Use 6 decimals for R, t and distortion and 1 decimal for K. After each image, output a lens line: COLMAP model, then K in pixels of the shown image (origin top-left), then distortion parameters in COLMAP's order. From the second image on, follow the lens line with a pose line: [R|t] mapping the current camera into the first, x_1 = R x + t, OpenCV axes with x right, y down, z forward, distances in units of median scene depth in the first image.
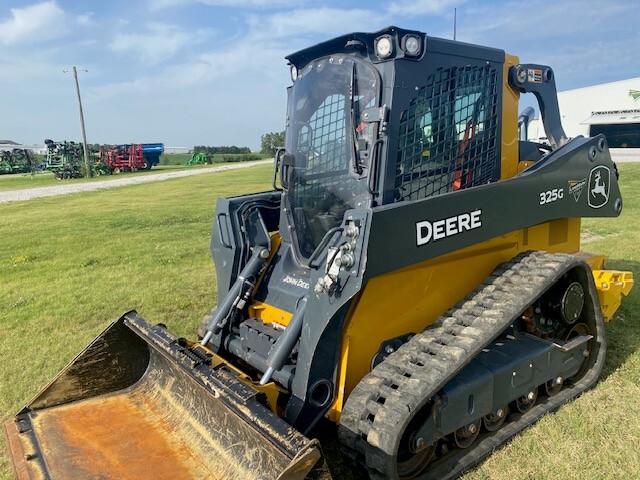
lens RADIAL K [[496.3, 0, 323.3], [0, 496.3, 238.5], [0, 0, 1]] dist [0.010402, 0.000078]
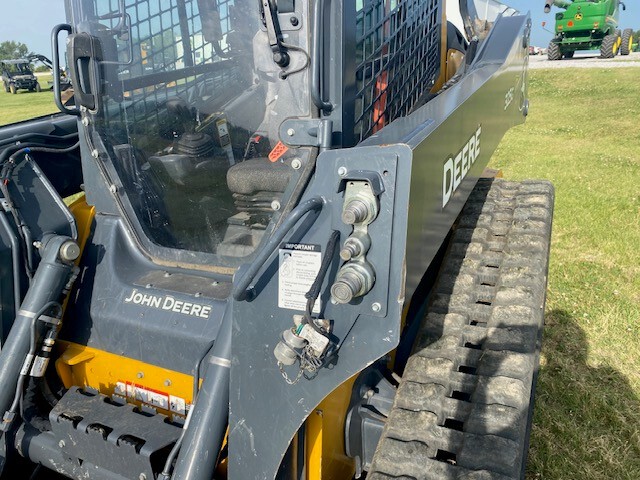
lens RADIAL K [[499.6, 0, 320.0], [0, 499.6, 240.0], [0, 0, 1]] dist [-0.022552, -0.004036]
pose [[0.892803, -0.168311, 0.417821, -0.101207], [0.093906, 0.976734, 0.192800, -0.049188], [-0.440550, -0.132897, 0.887837, 0.470738]]
